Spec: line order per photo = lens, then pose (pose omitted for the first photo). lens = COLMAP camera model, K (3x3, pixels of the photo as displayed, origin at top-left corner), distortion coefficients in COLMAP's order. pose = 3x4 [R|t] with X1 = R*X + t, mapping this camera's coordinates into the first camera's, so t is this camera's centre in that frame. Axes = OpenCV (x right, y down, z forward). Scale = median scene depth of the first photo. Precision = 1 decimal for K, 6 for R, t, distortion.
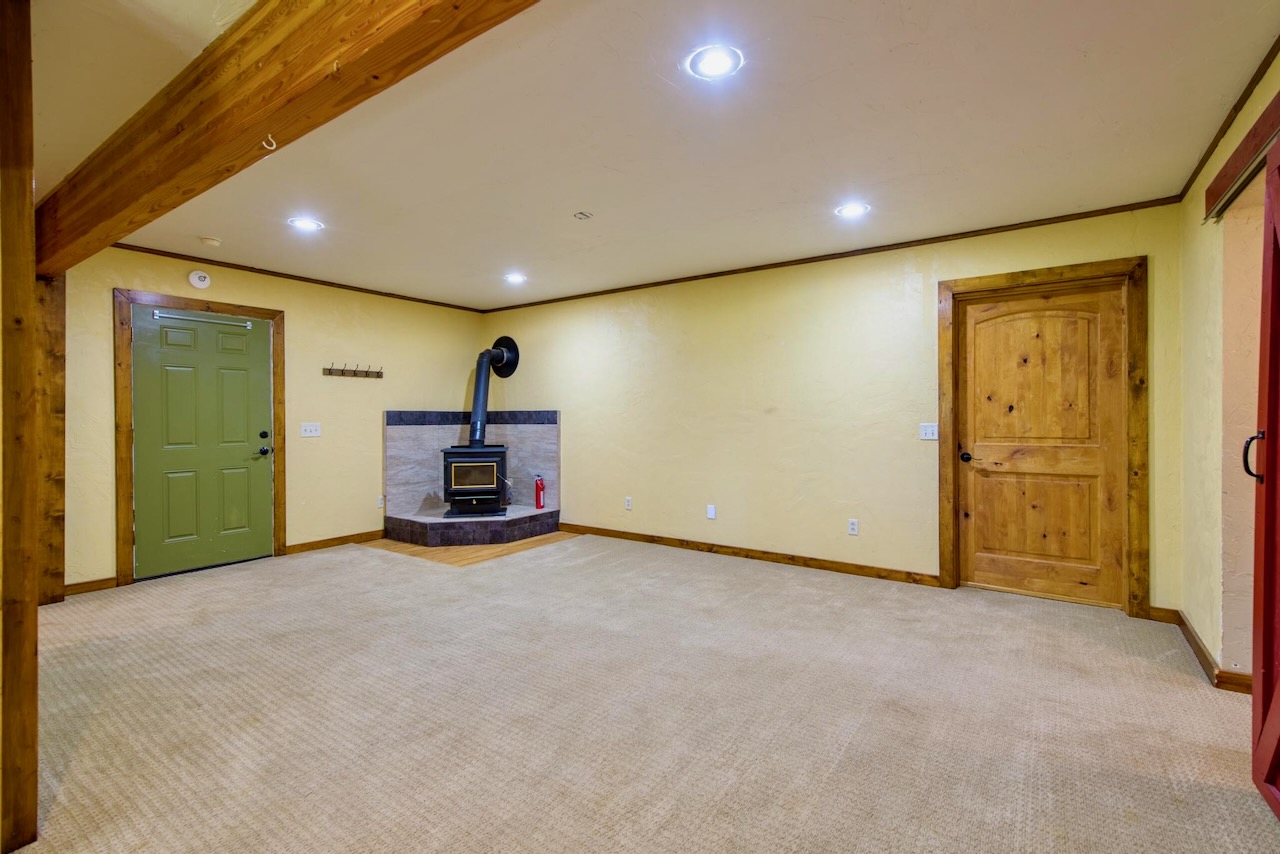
lens RADIAL K [[552.3, 0, 649.6], [0, 552.3, 420.9], [0, 0, 1]] dist [0.010621, -0.001577]
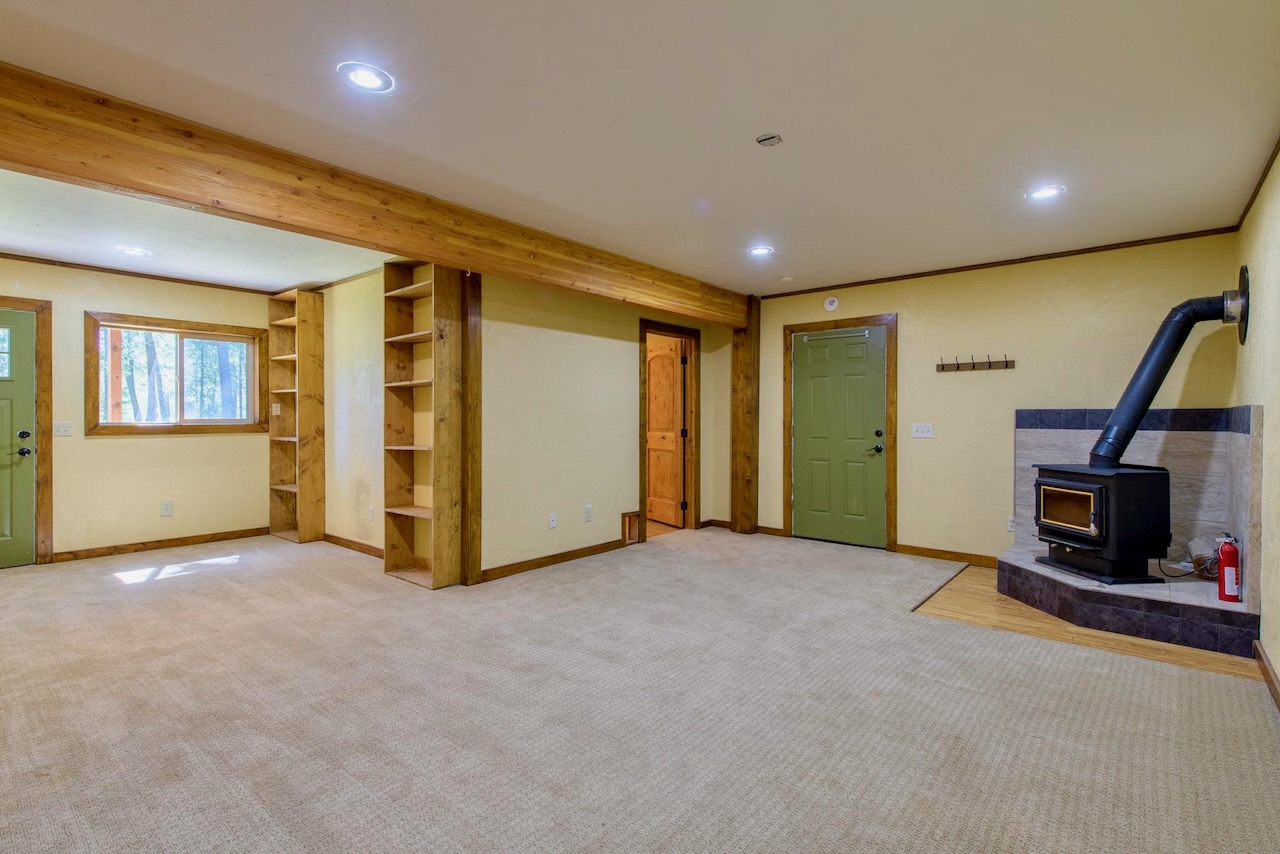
lens RADIAL K [[598.5, 0, 647.2], [0, 598.5, 420.4], [0, 0, 1]] dist [0.000488, -0.000268]
pose [[-0.077919, 0.009416, -0.996915, 0.474241], [-0.009283, 0.999905, 0.010170, -0.007664], [0.996917, 0.010046, -0.077824, 0.628630]]
